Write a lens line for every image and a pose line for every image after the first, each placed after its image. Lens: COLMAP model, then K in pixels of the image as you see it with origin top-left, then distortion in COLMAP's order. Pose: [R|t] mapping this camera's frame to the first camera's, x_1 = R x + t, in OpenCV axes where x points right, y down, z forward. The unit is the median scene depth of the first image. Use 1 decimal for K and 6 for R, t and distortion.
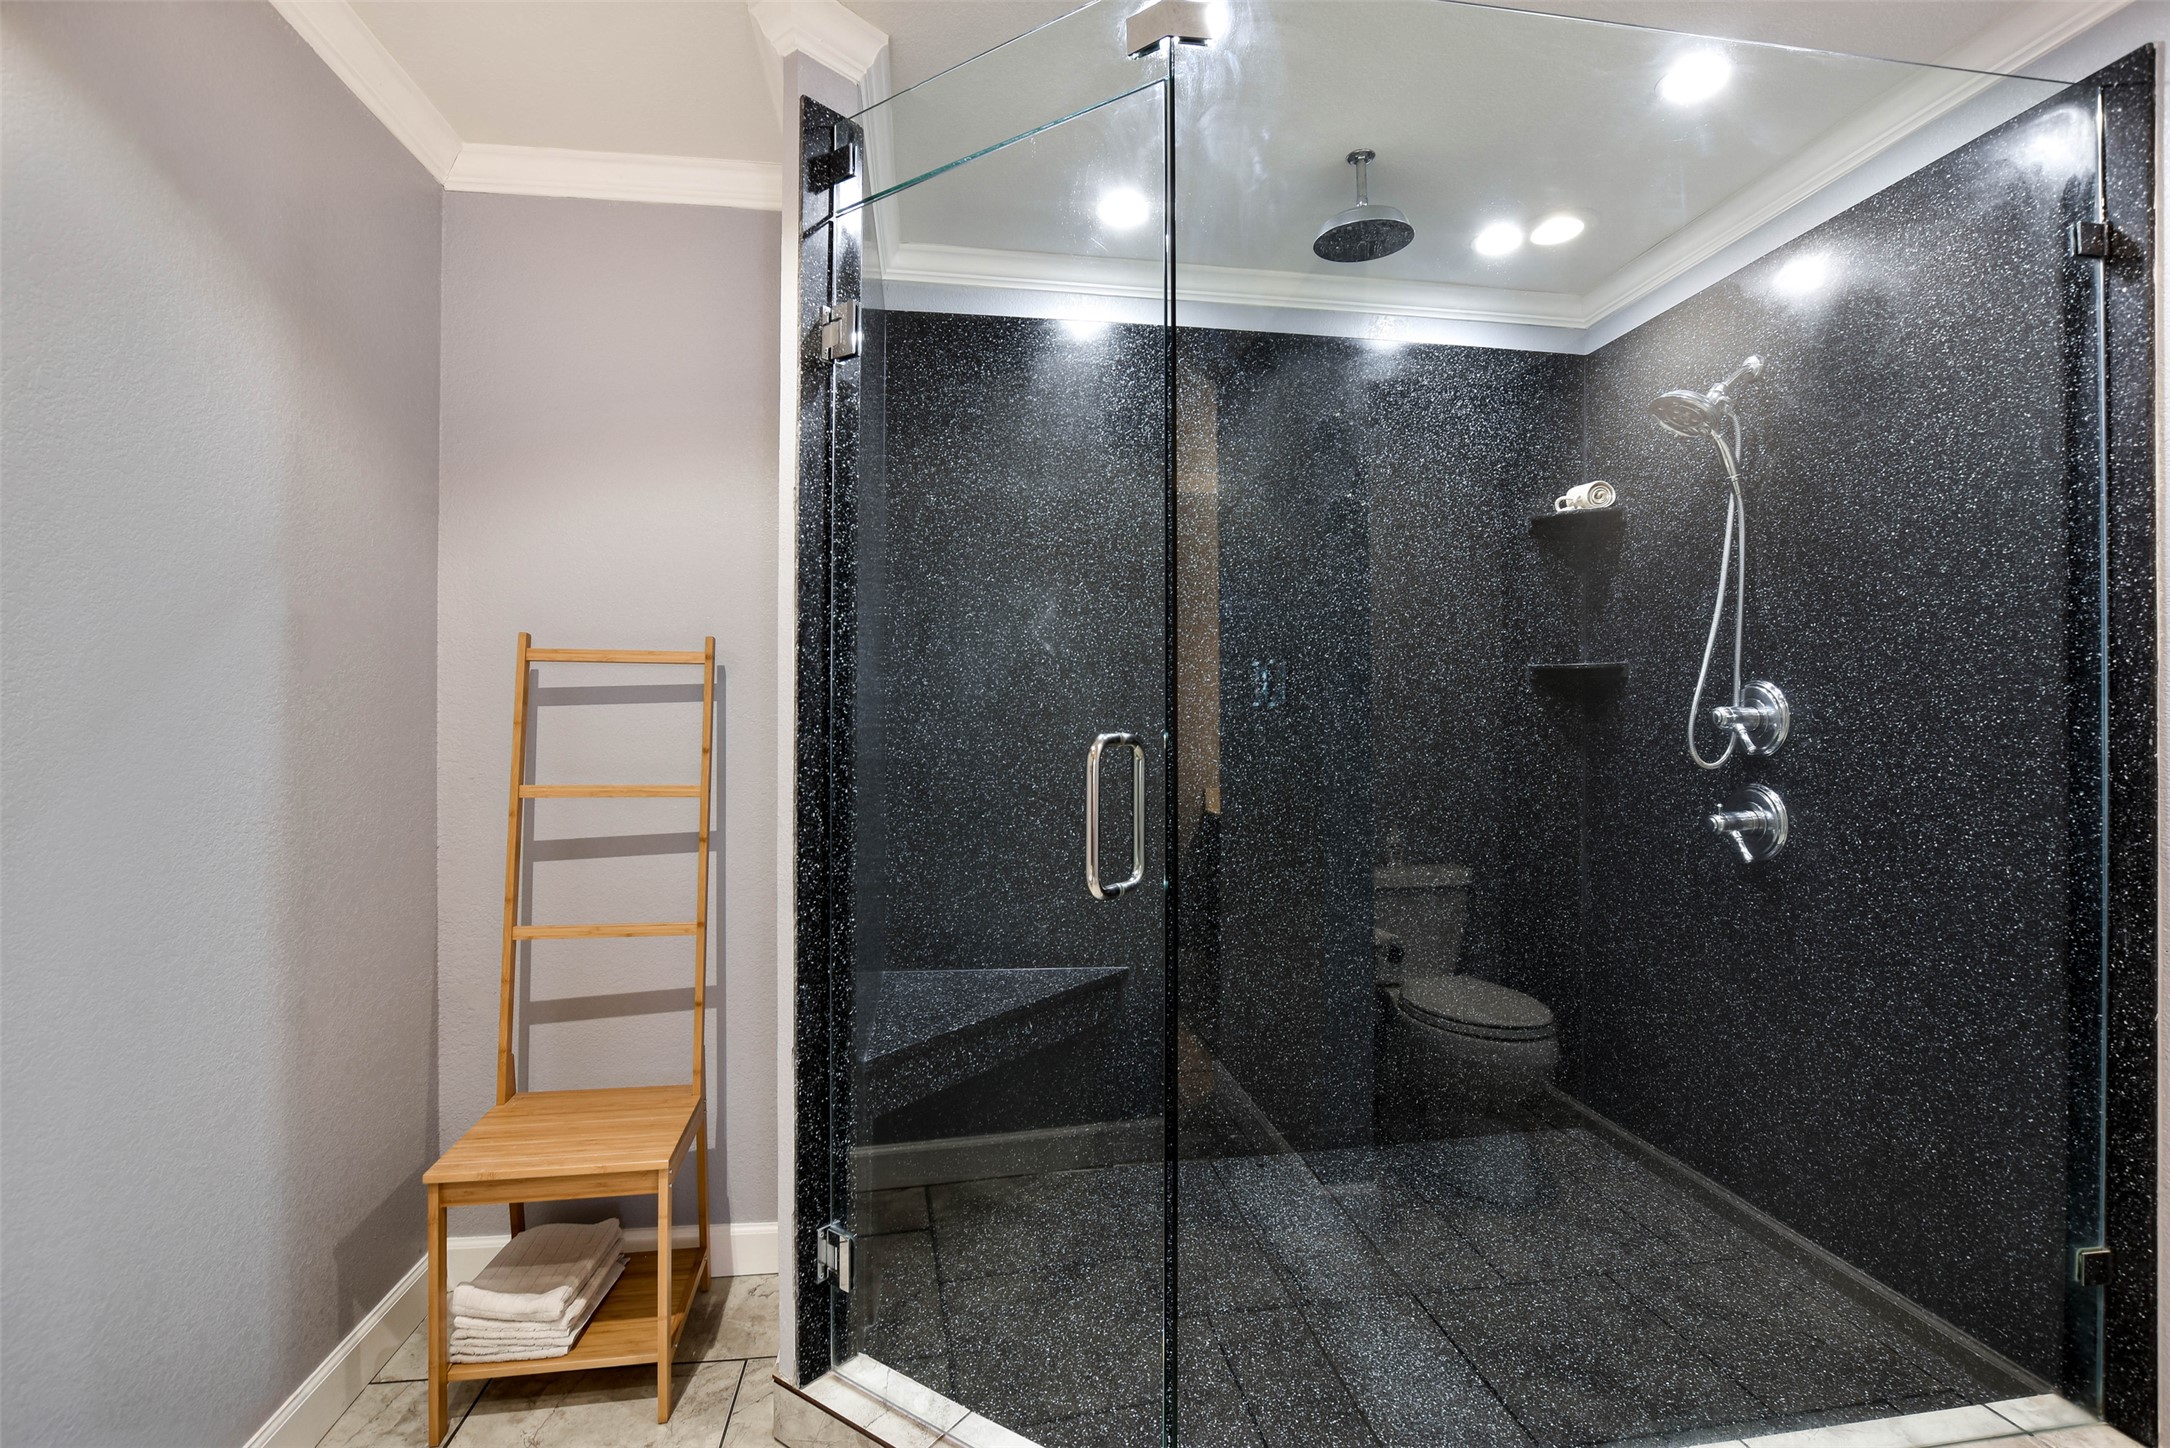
lens RADIAL K [[963.3, 0, 1090.2], [0, 963.3, 701.3], [0, 0, 1]] dist [-0.021982, 0.002529]
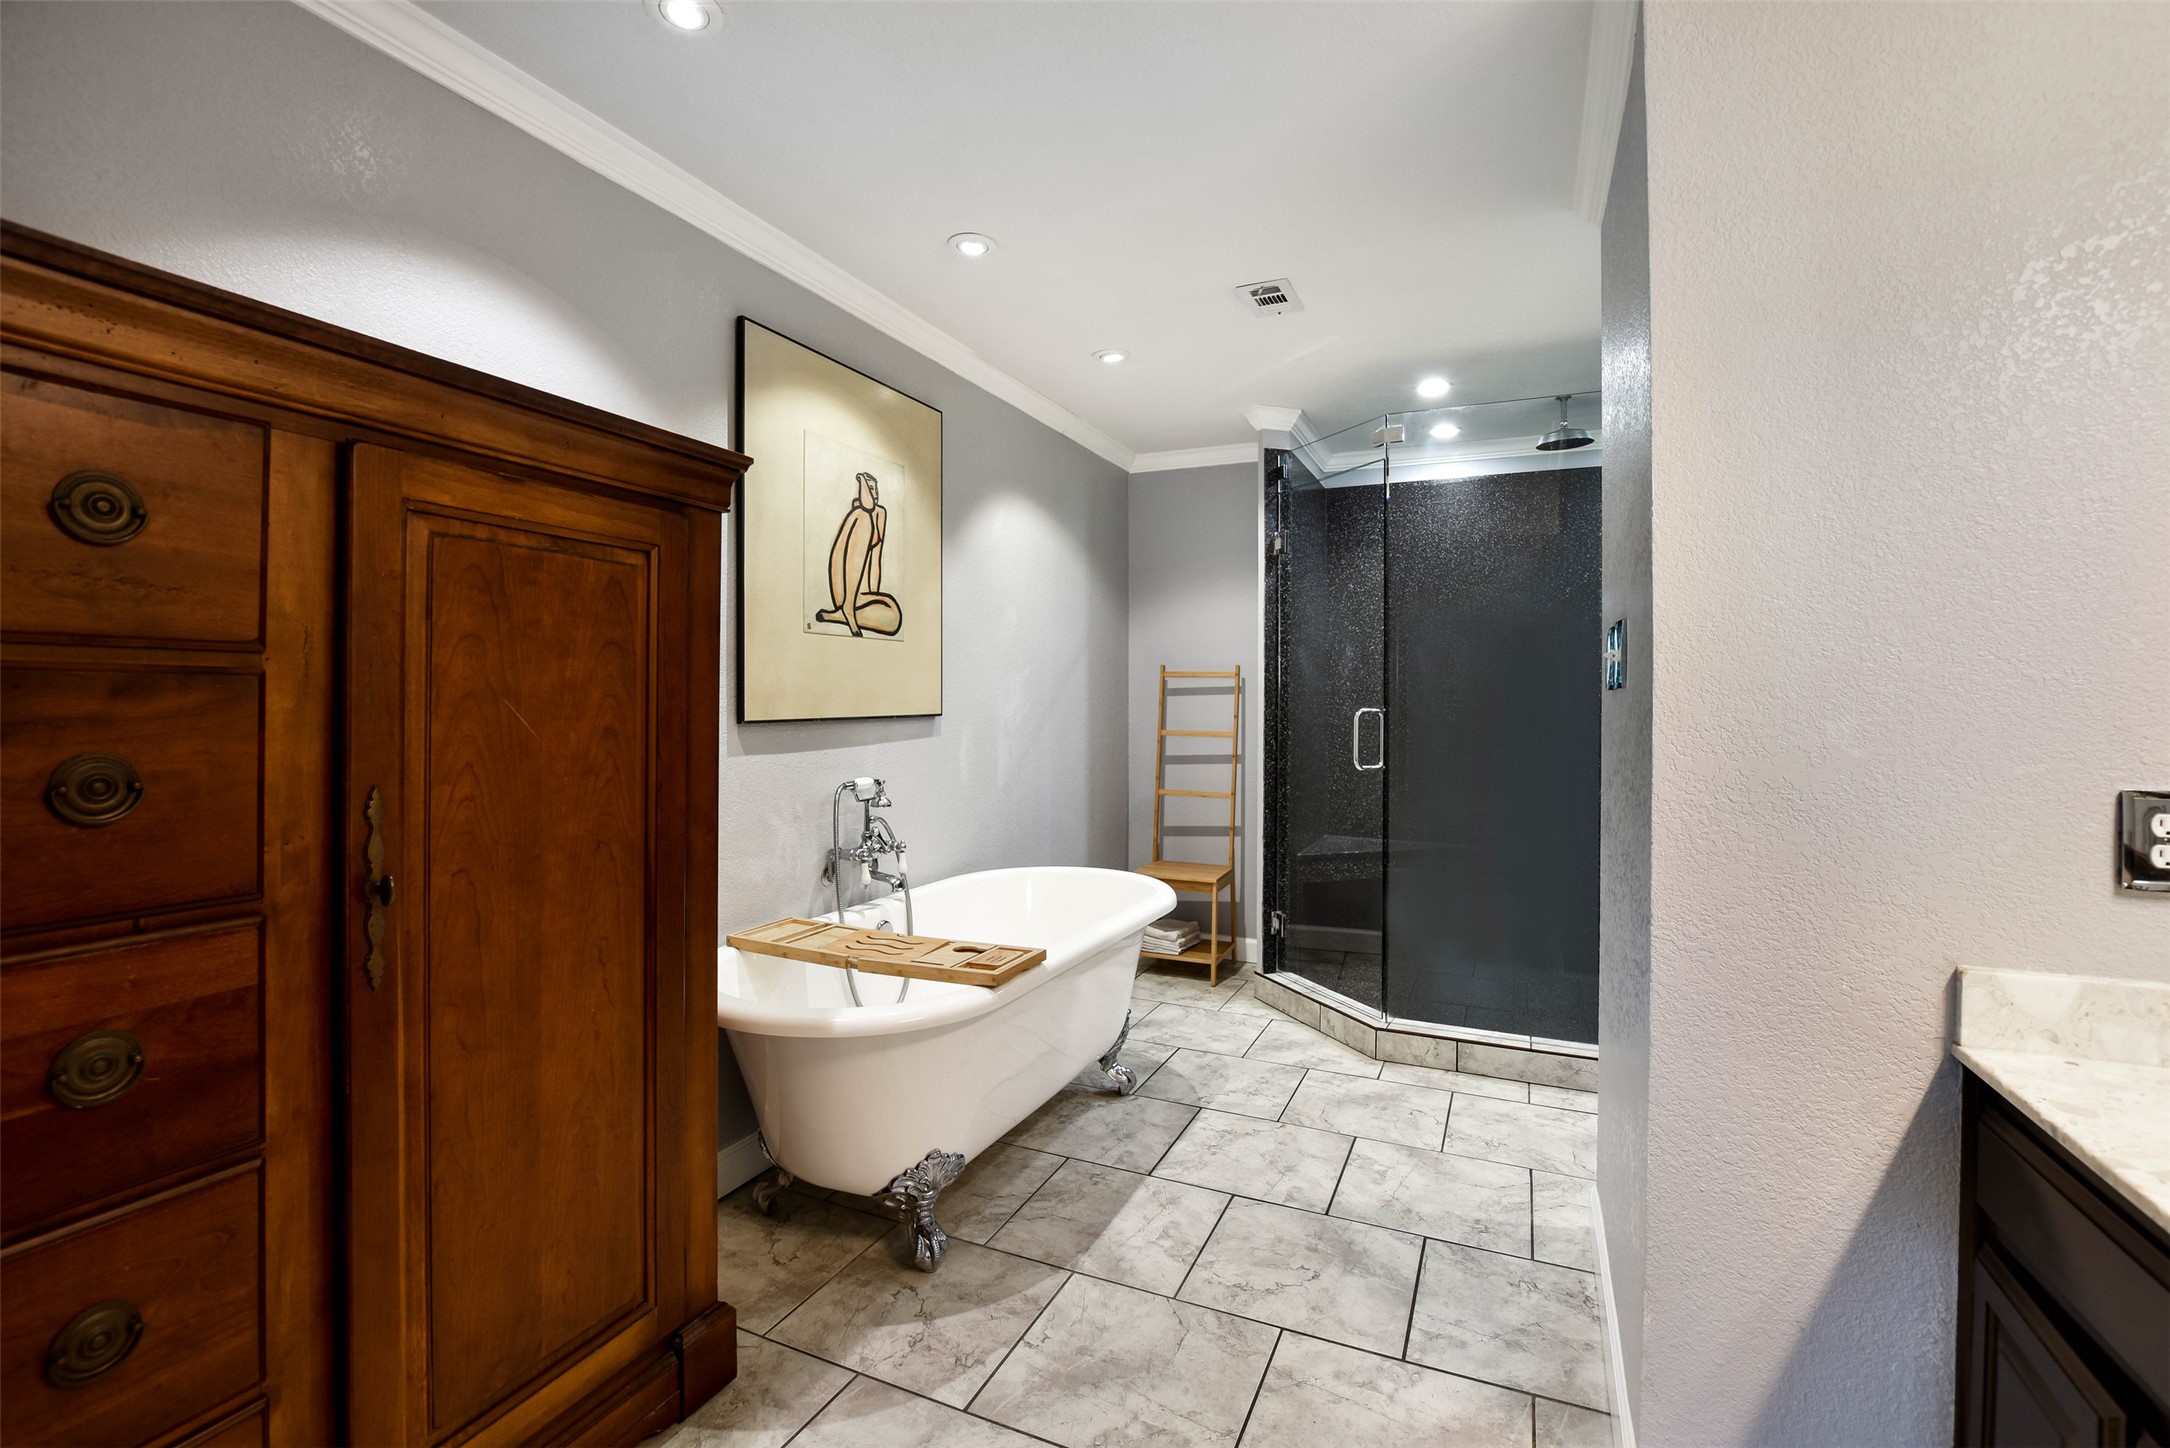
lens RADIAL K [[963.3, 0, 1077.8], [0, 963.3, 705.8], [0, 0, 1]] dist [-0.021982, 0.002529]
pose [[0.832289, 0.009367, -0.554263, 0.440167], [0.001464, 0.999817, 0.019094, -0.013712], [0.554340, -0.016704, 0.832123, -0.873851]]
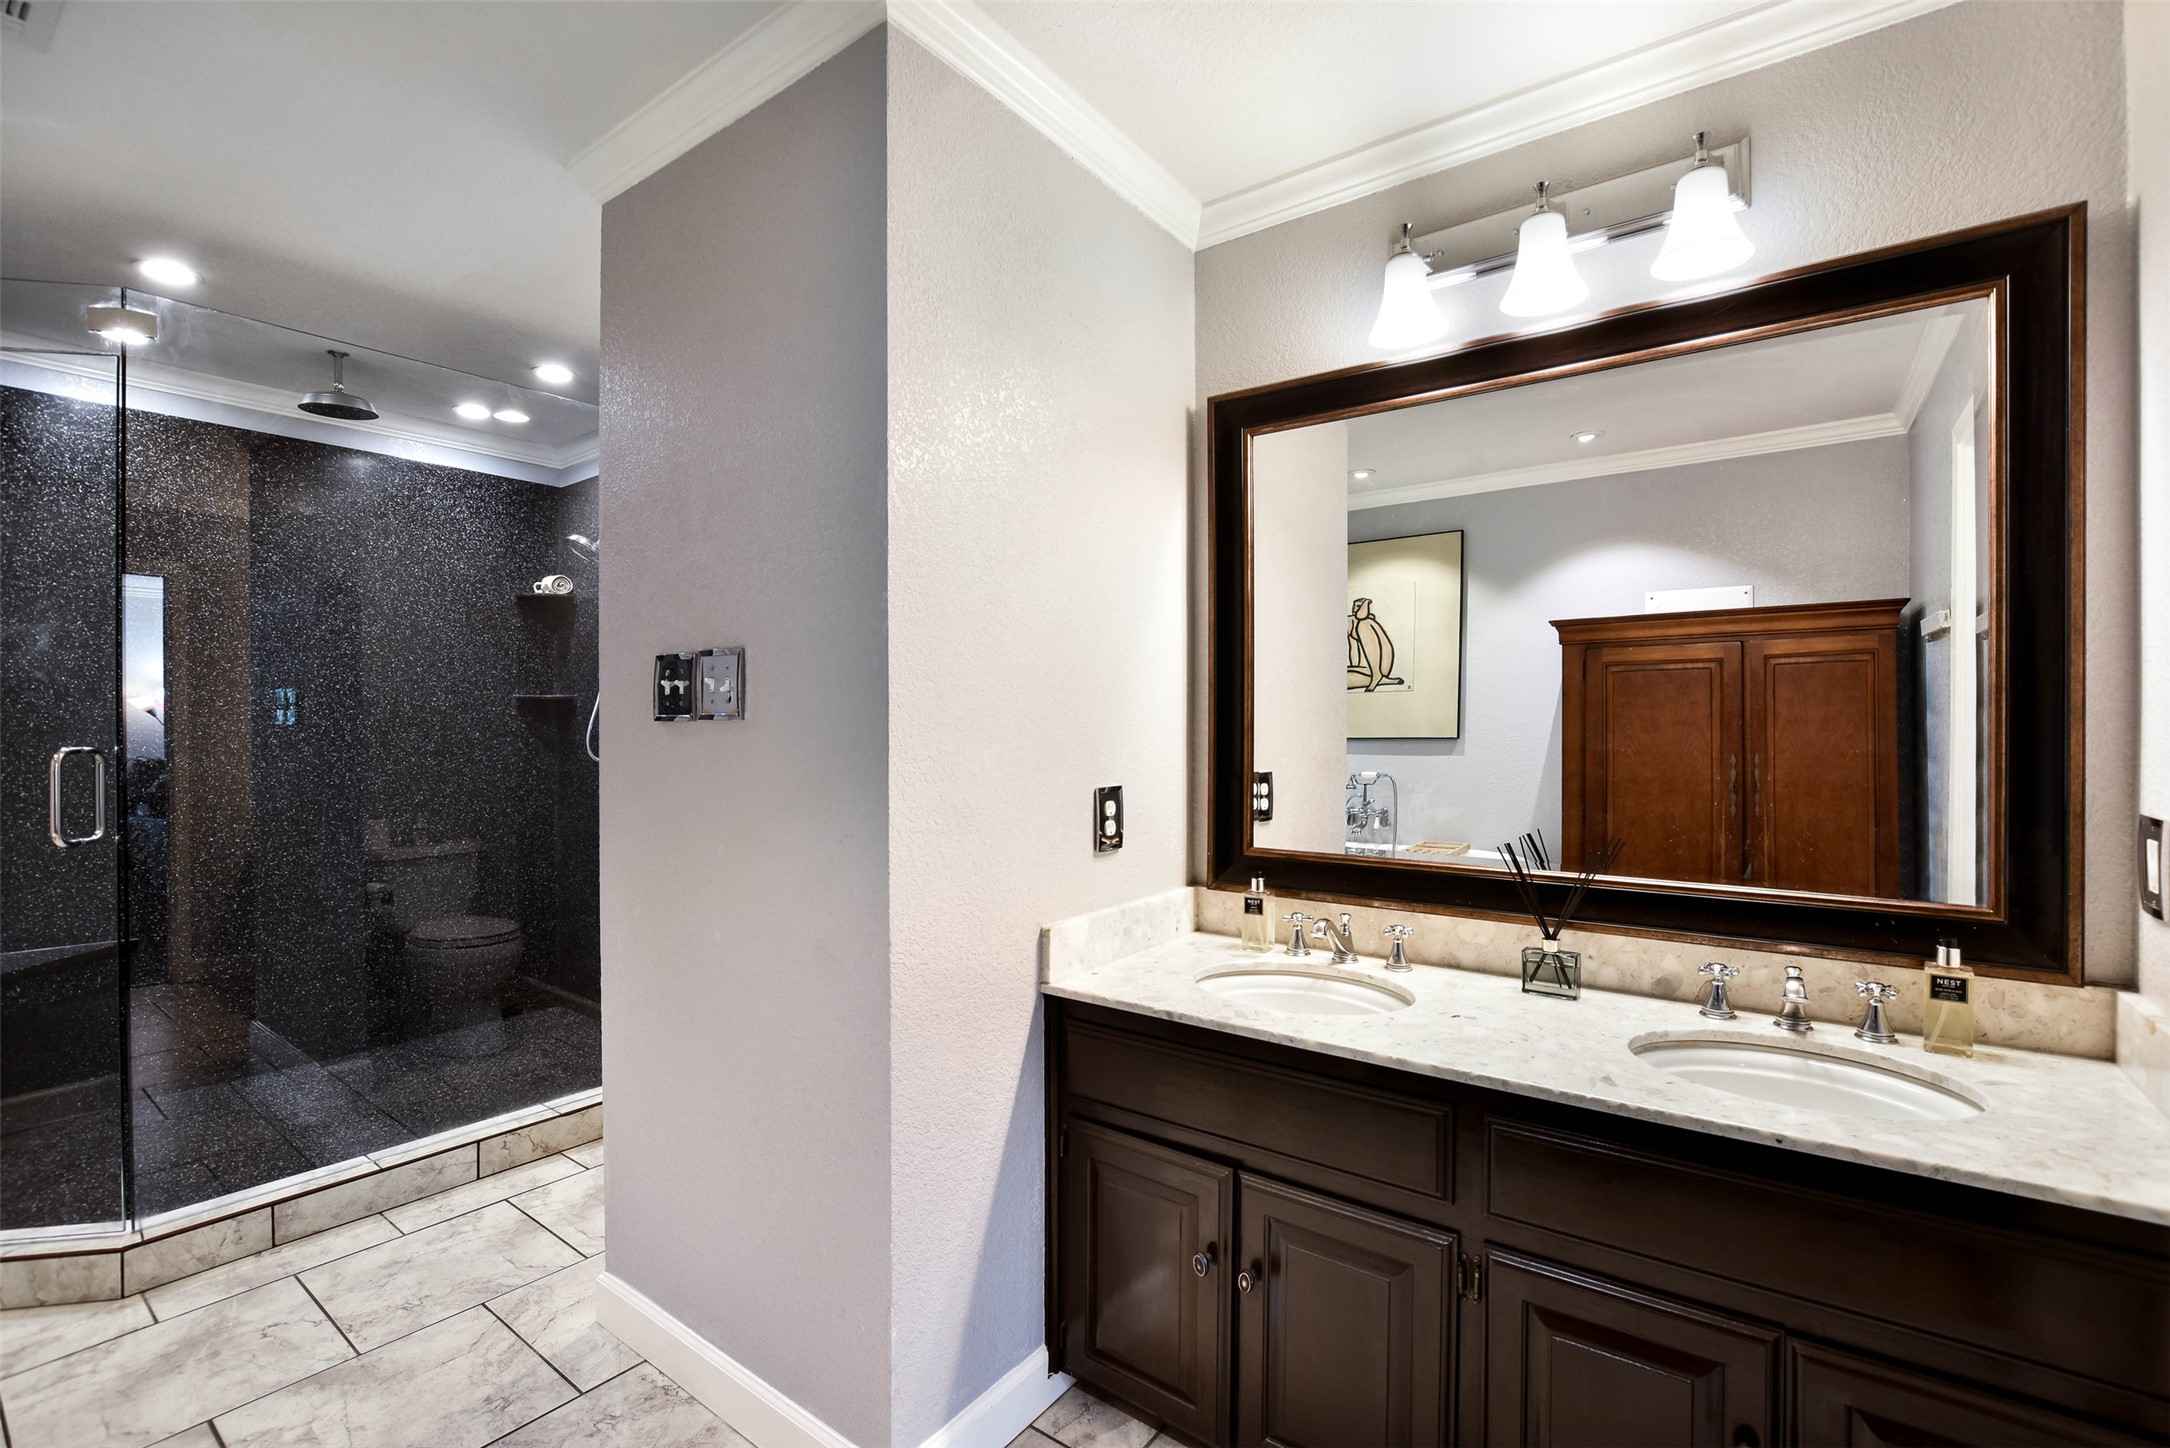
lens RADIAL K [[963.3, 0, 1077.7], [0, 963.3, 725.5], [0, 0, 1]] dist [-0.021982, 0.002529]
pose [[0.723036, -0.003589, 0.690801, 0.080147], [-0.008001, 0.999876, 0.013568, -0.020813], [-0.690764, -0.015337, 0.722918, -0.715594]]
